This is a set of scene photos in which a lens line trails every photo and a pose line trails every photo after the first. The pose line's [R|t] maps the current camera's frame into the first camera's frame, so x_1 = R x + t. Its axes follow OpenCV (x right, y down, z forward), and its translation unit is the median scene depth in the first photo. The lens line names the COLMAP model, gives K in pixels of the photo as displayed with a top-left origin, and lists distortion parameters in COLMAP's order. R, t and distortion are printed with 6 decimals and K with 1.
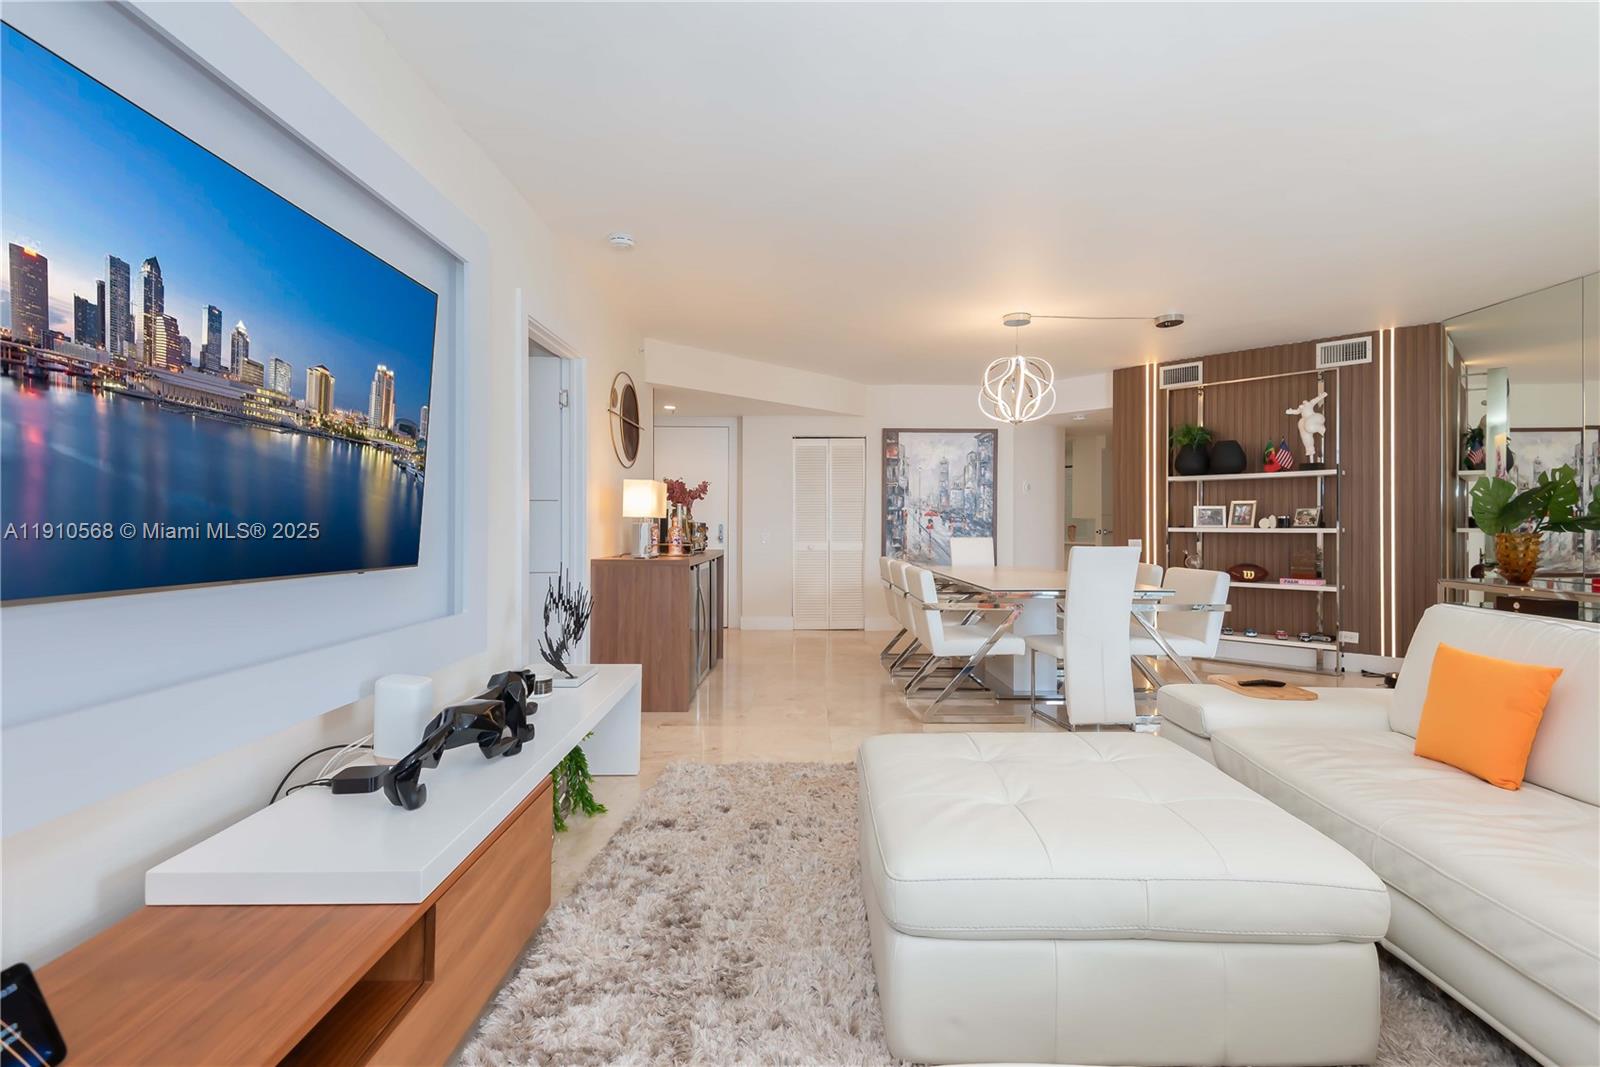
lens RADIAL K [[754.7, 0, 809.1], [0, 754.7, 527.1], [0, 0, 1]] dist [0.011932, -0.008454]
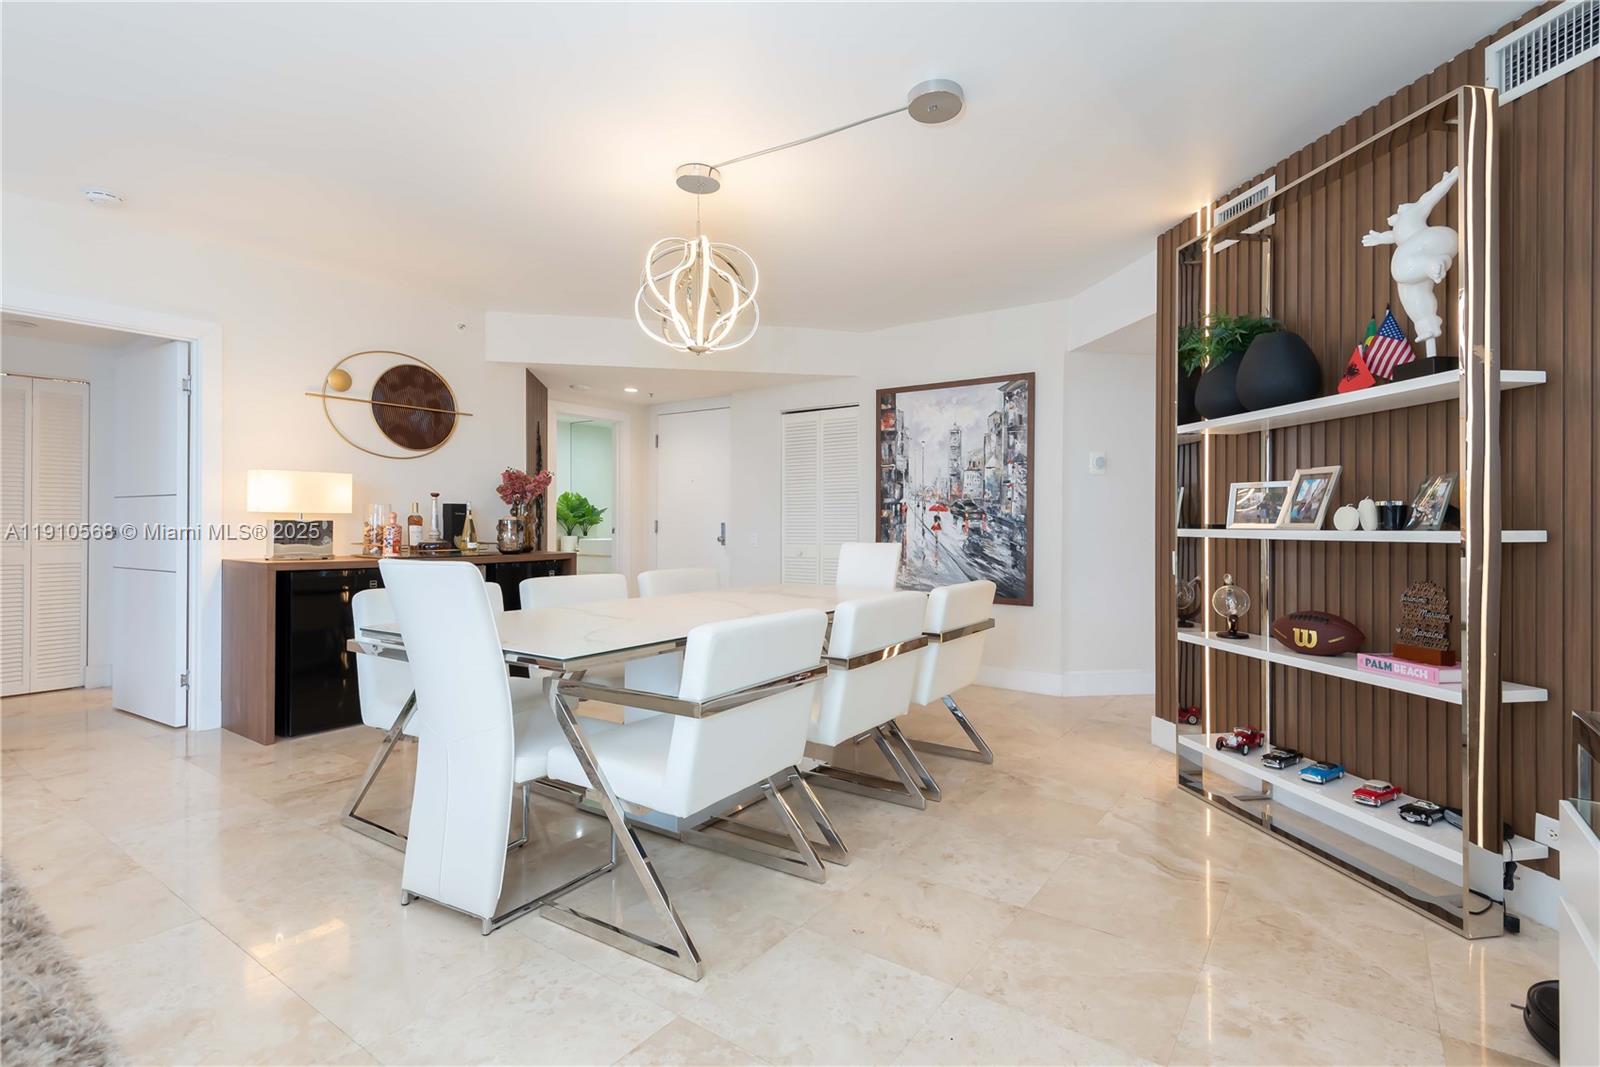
lens RADIAL K [[754.7, 0, 798.2], [0, 754.7, 528.2], [0, 0, 1]] dist [0.011932, -0.008454]
pose [[0.830418, 0.002326, -0.557136, 0.438093], [-0.002434, 0.999997, 0.000547, 0.000715], [0.557136, 0.000902, 0.830421, 0.362988]]
